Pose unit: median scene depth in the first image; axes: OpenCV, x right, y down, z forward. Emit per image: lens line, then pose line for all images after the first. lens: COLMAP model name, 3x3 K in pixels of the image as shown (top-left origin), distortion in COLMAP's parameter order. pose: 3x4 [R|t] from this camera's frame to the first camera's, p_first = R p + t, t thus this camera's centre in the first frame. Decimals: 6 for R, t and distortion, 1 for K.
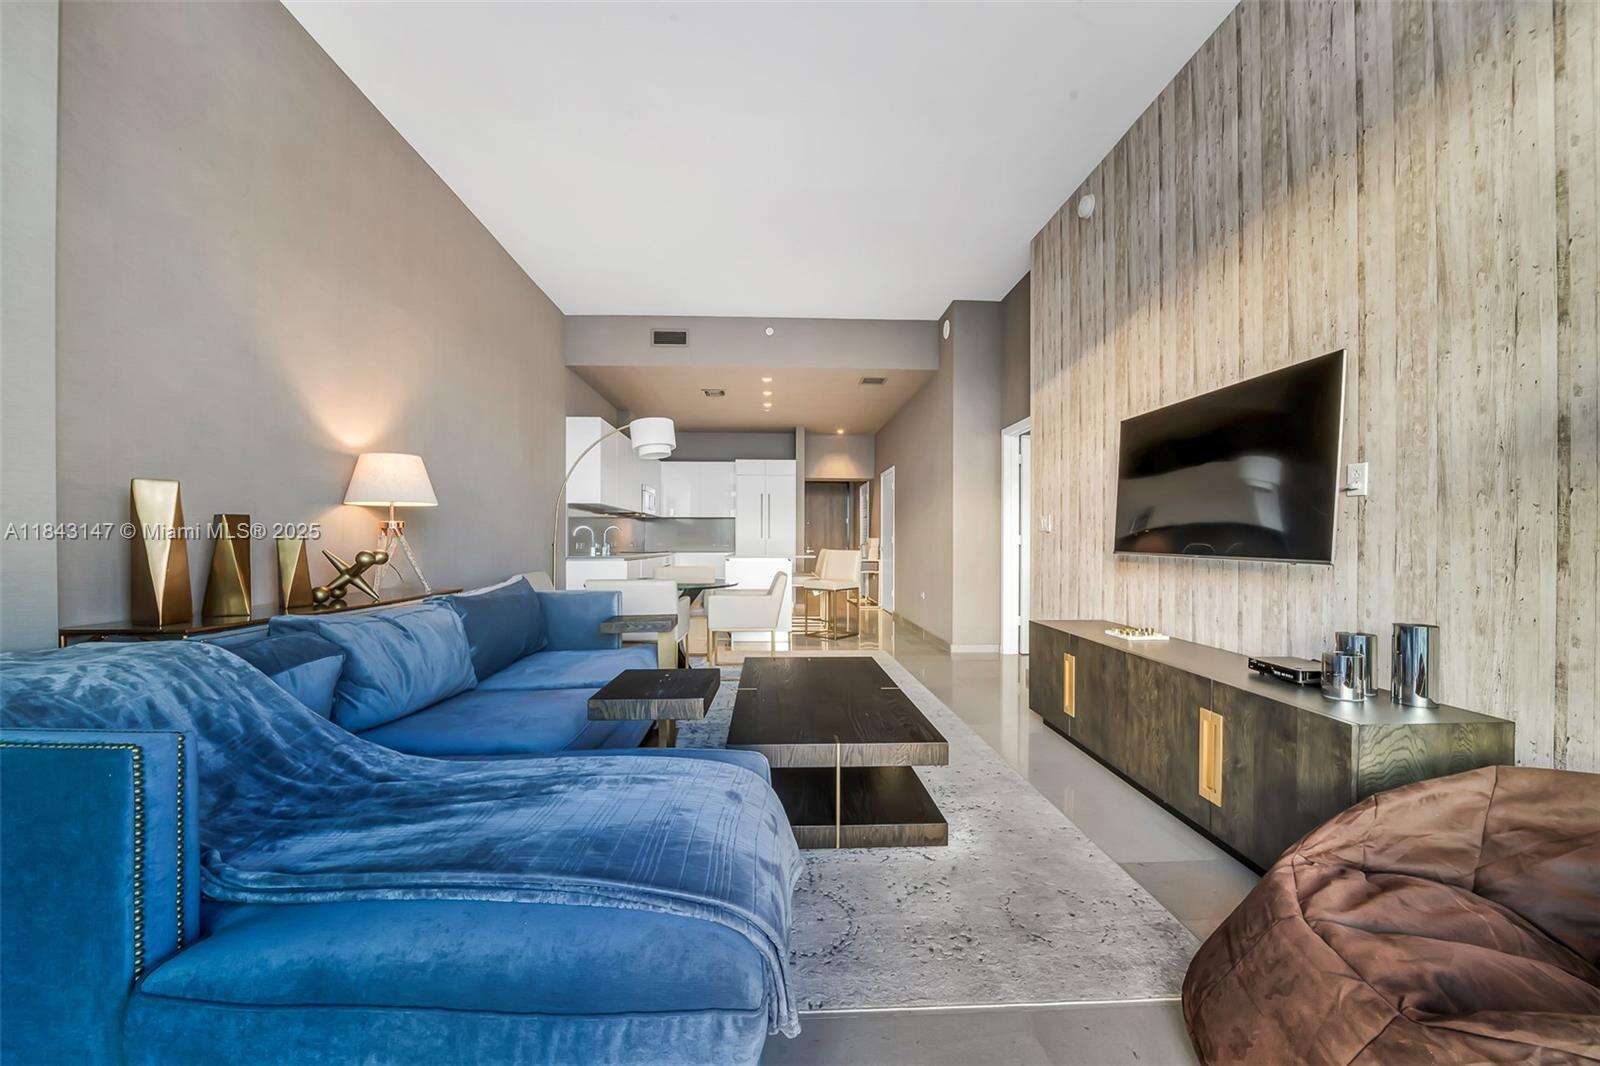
lens RADIAL K [[595.5, 0, 794.0], [0, 595.5, 550.4], [0, 0, 1]] dist [-0.001299, -0.003287]
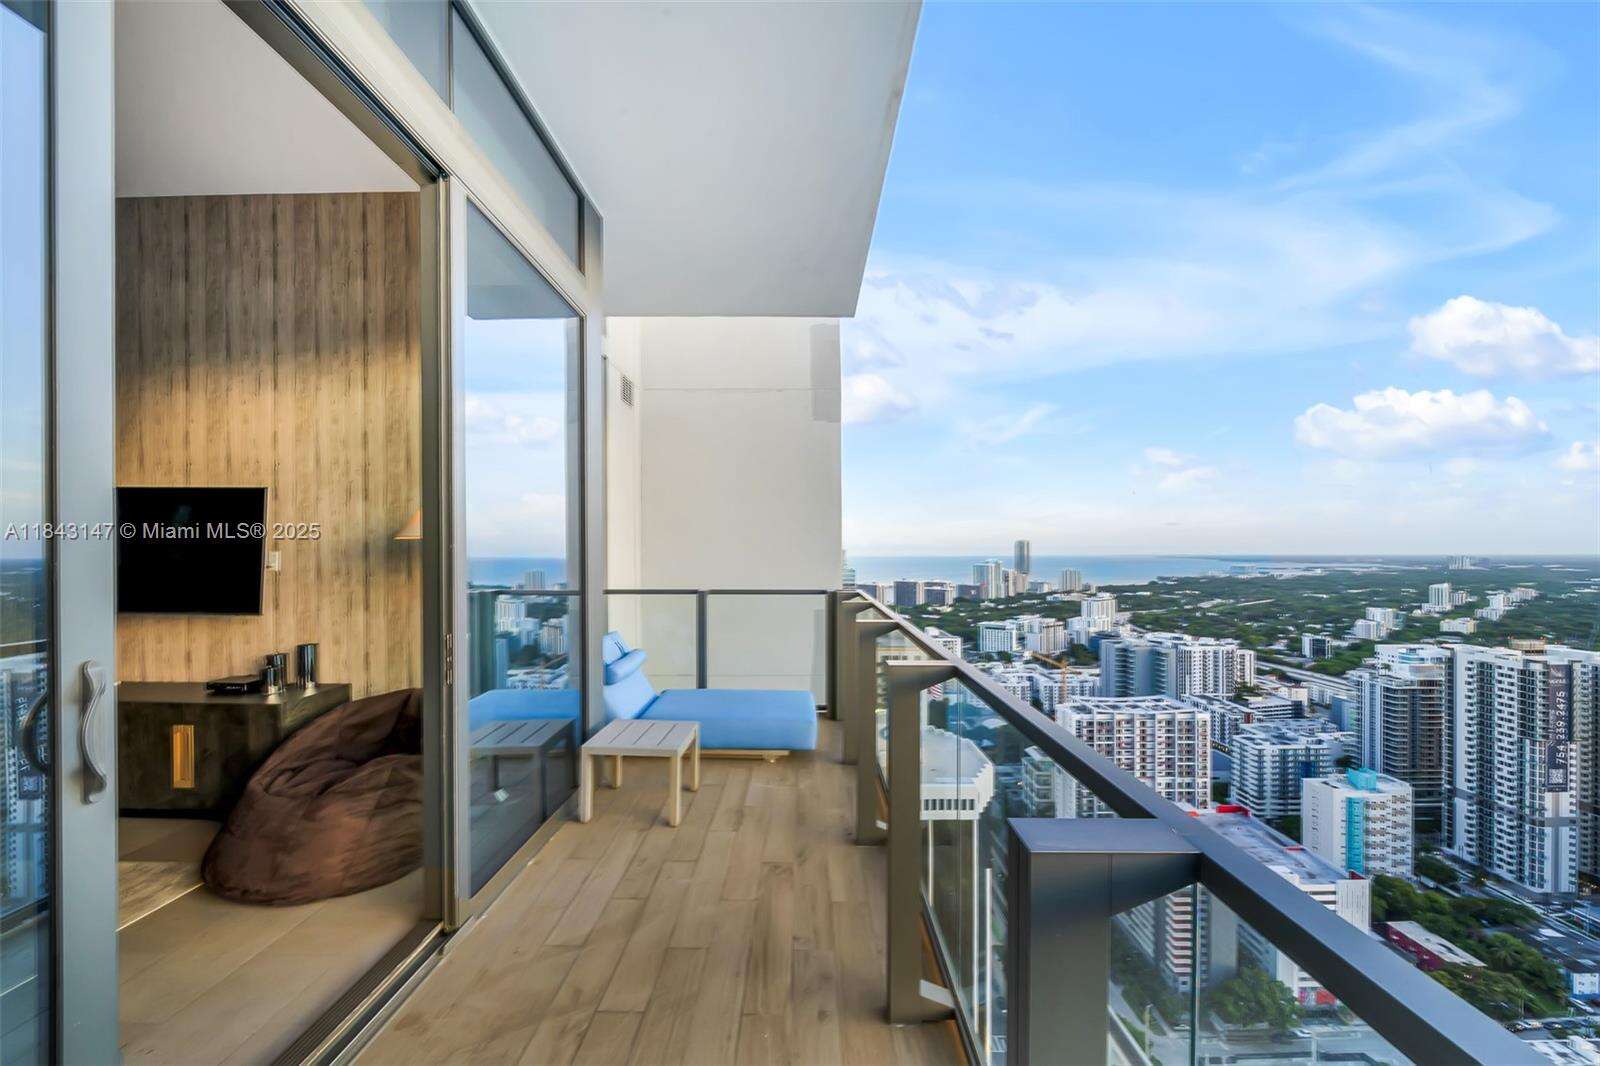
lens RADIAL K [[595.5, 0, 794.0], [0, 595.5, 550.4], [0, 0, 1]] dist [-0.001299, -0.003287]
pose [[0.060600, 0.002075, 0.998160, -0.728000], [0.018344, 0.999827, -0.003192, -0.136442], [-0.997994, 0.018503, 0.060552, -0.651621]]
